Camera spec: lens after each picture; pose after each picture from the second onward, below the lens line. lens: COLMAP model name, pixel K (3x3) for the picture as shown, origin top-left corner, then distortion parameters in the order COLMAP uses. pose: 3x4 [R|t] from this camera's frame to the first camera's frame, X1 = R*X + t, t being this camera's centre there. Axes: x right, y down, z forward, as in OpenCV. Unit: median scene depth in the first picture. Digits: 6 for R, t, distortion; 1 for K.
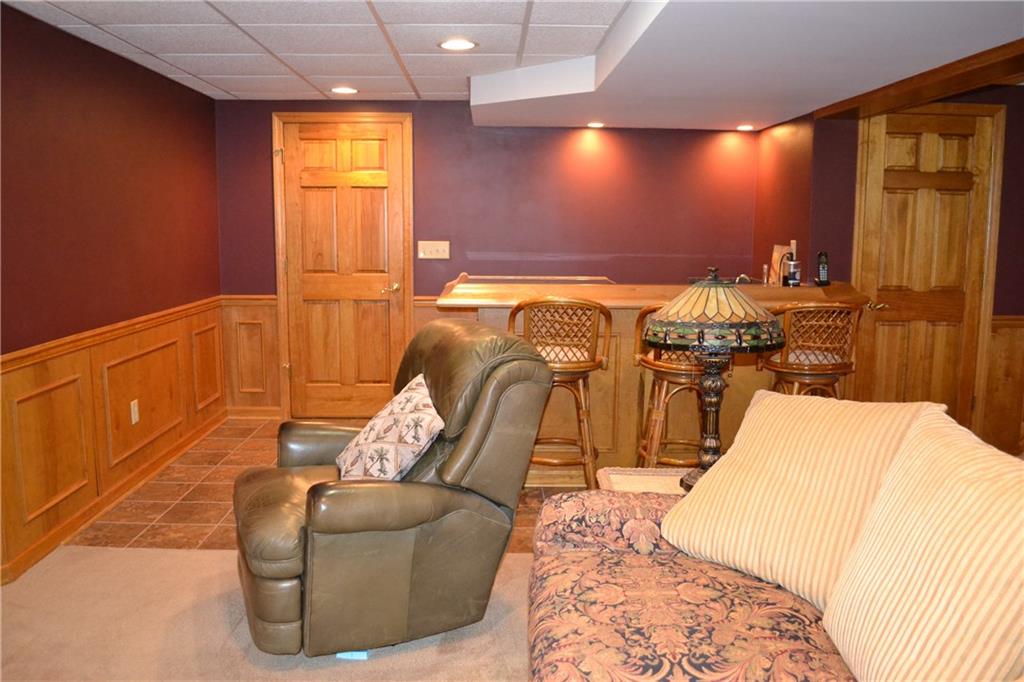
lens RADIAL K [[811.9, 0, 512.7], [0, 811.9, 338.2], [0, 0, 1]] dist [-0.079704, -0.003796]
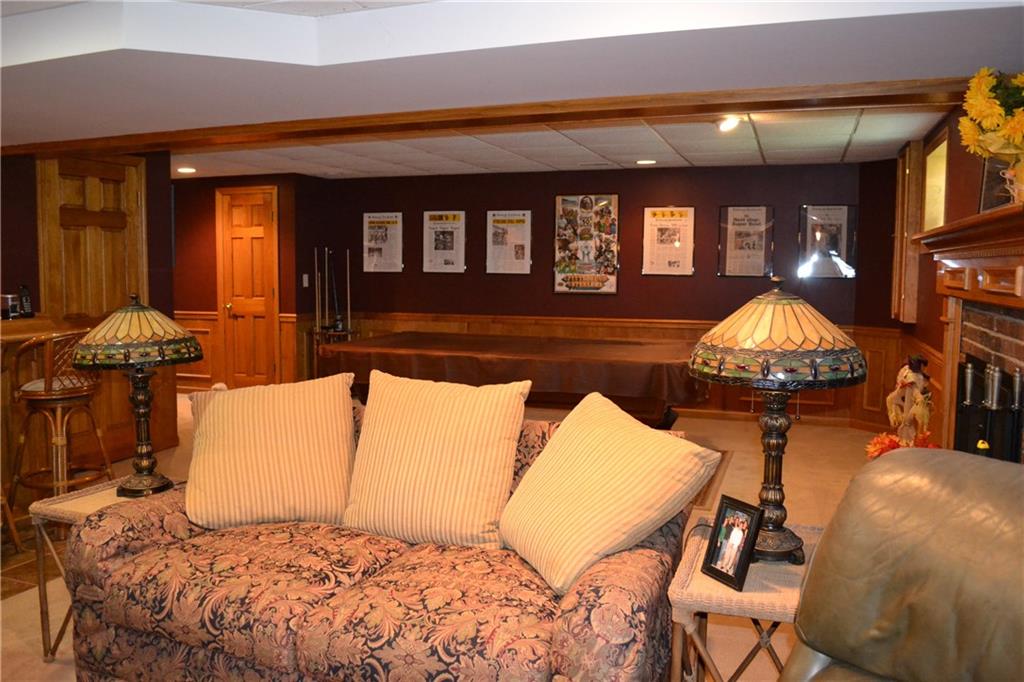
lens RADIAL K [[811.9, 0, 512.4], [0, 811.9, 339.2], [0, 0, 1]] dist [-0.079704, -0.003796]
pose [[0.356934, -0.081751, 0.930546, -0.326811], [0.121753, 0.991737, 0.040426, -0.002832], [-0.926161, 0.098868, 0.363938, 0.057003]]
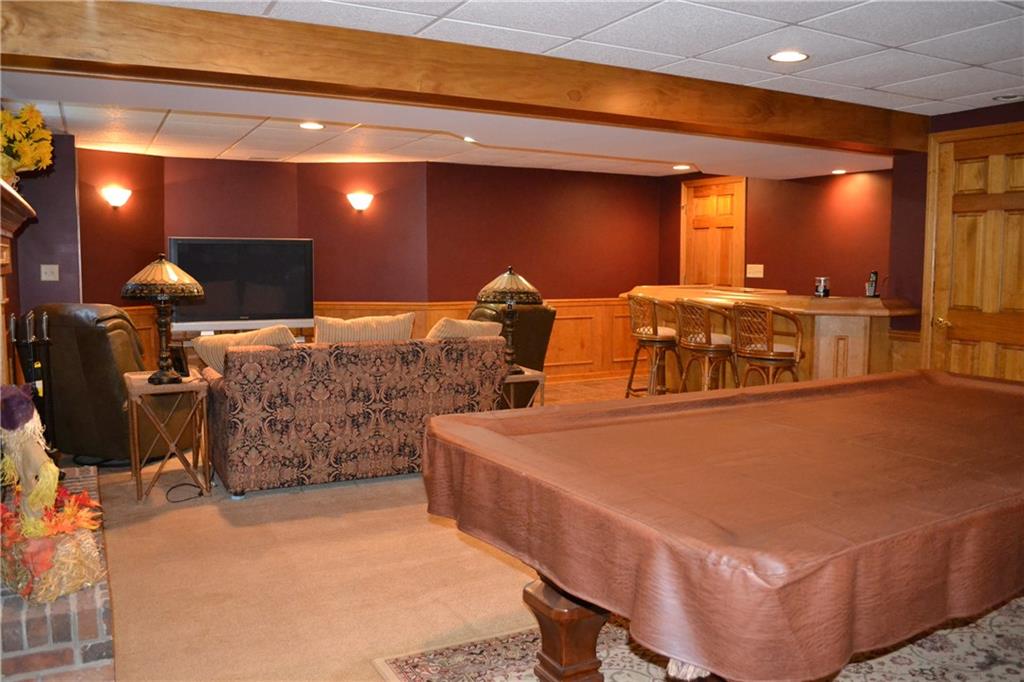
lens RADIAL K [[811.9, 0, 511.6], [0, 811.9, 343.1], [0, 0, 1]] dist [-0.079704, -0.003796]
pose [[0.442757, 0.089676, -0.892146, 1.166017], [-0.128447, 0.991067, 0.035874, 0.020976], [0.887393, 0.098710, 0.450321, 0.027262]]
